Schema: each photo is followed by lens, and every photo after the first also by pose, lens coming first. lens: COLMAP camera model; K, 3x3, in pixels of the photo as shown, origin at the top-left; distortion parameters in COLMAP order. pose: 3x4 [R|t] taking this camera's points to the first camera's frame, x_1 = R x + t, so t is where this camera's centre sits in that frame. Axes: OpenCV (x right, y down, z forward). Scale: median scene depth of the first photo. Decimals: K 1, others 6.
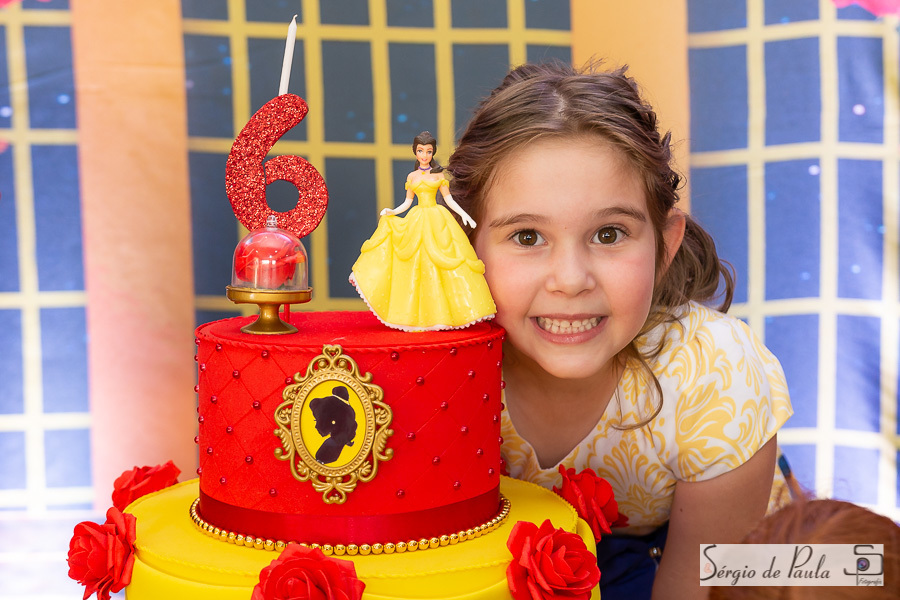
lens RADIAL K [[1396.0, 0, 450.0], [0, 1396.0, 300.0], [0, 0, 1]] dist [0.017135, 0.048323]
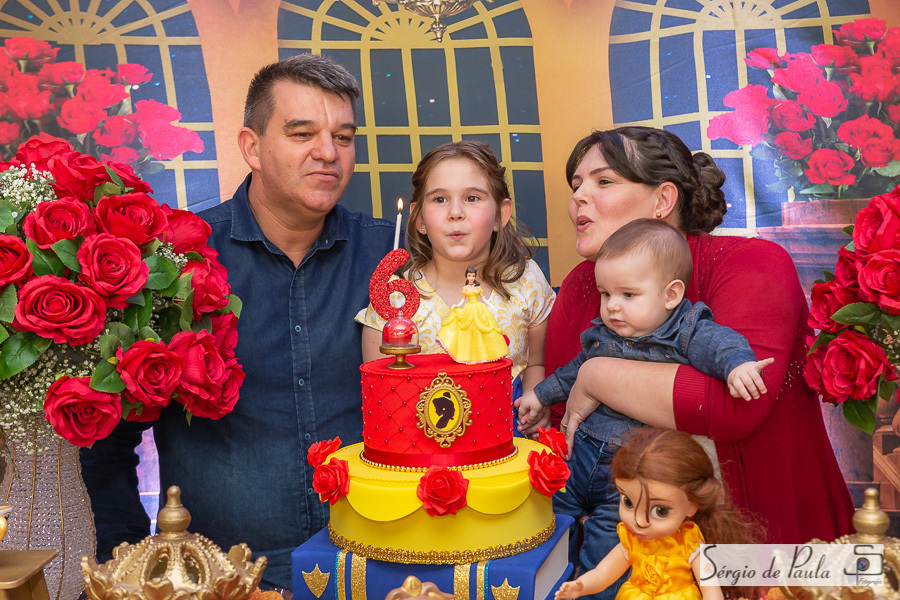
lens RADIAL K [[1344.1, 0, 450.0], [0, 1344.1, 300.0], [0, 0, 1]] dist [0.002488, 0.022354]
pose [[0.990429, -0.047879, 0.129454, -0.330542], [0.049771, 0.998695, -0.011420, -0.053997], [-0.128738, 0.017754, 0.991520, -1.031028]]
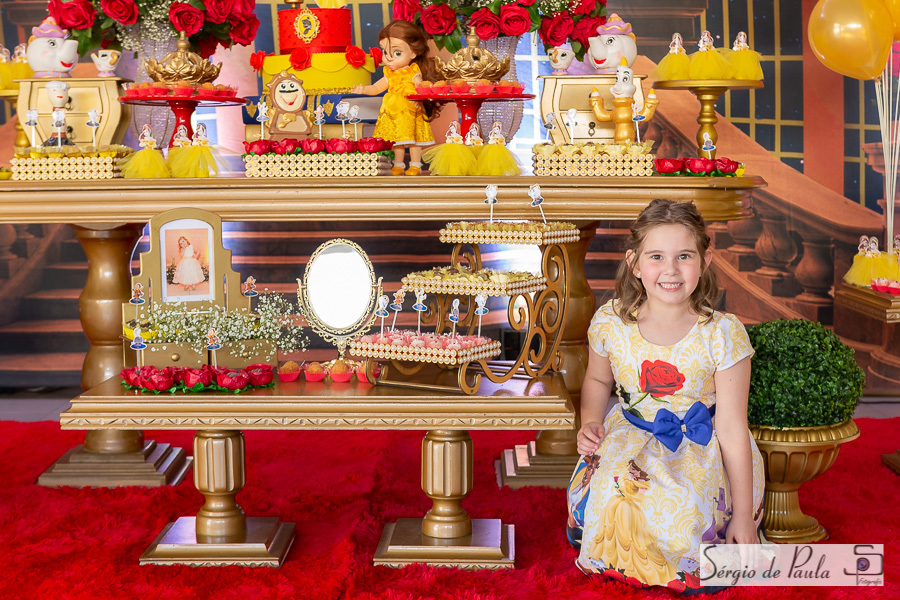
lens RADIAL K [[1396.0, 0, 450.0], [0, 1396.0, 300.0], [0, 0, 1]] dist [0.017135, 0.048323]
pose [[0.991665, -0.048896, 0.119201, -0.214975], [0.045581, 0.998498, 0.030385, 0.854963], [-0.120508, -0.024699, 0.992405, -3.536302]]
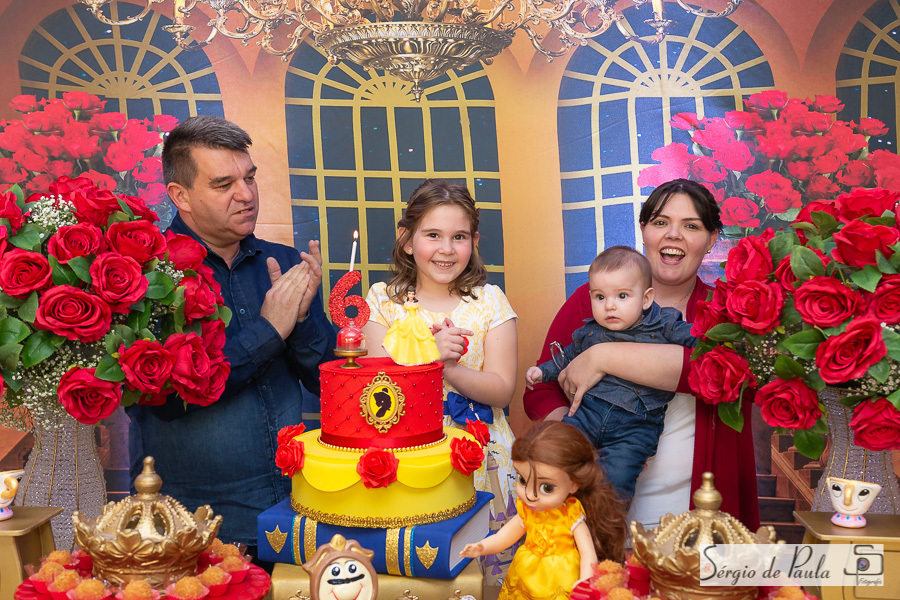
lens RADIAL K [[1140.1, 0, 450.0], [0, 1140.1, 300.0], [0, 0, 1]] dist [-0.021043, 0.081532]
pose [[0.993390, -0.022513, 0.112556, -0.193400], [0.025774, 0.999287, -0.027604, -0.039846], [-0.111854, 0.030322, 0.993262, -1.134639]]
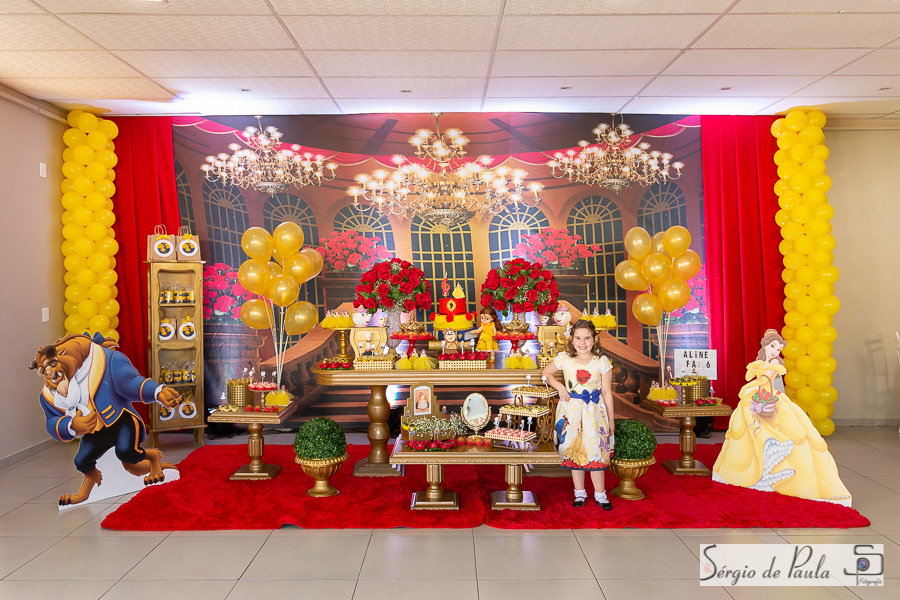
lens RADIAL K [[697.5, 0, 450.0], [0, 697.5, 300.0], [0, 0, 1]] dist [-0.000375, -0.002023]
pose [[0.988602, -0.038964, 0.145425, -1.000631], [0.044820, 0.998302, -0.037210, 0.267770], [-0.143728, 0.043304, 0.988669, -5.102356]]
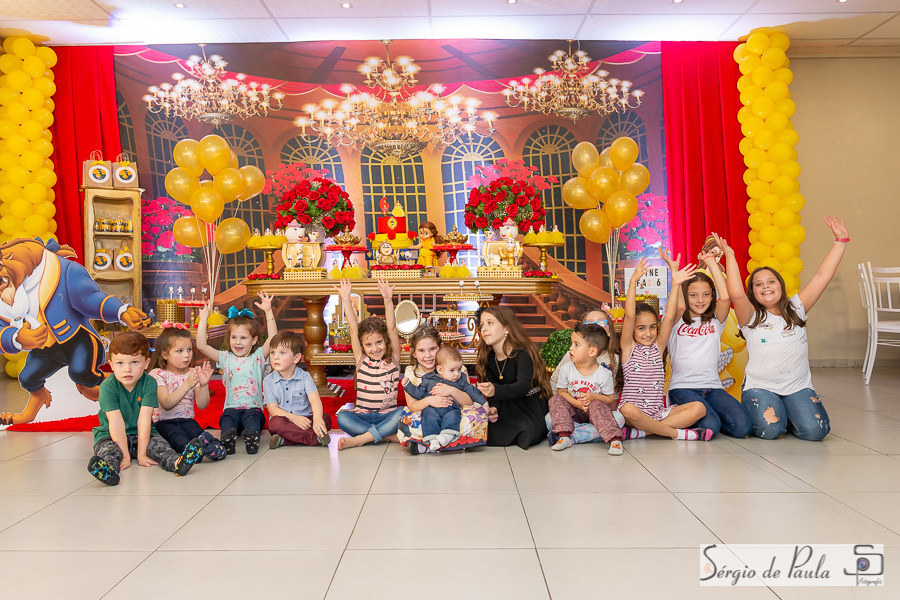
lens RADIAL K [[724.7, 0, 450.0], [0, 724.7, 300.0], [0, 0, 1]] dist [-0.000771, -0.002989]
pose [[0.989096, -0.041625, 0.141265, -0.495261], [0.048958, 0.997606, -0.048831, 1.068958], [-0.138894, 0.055215, 0.988767, -5.135020]]
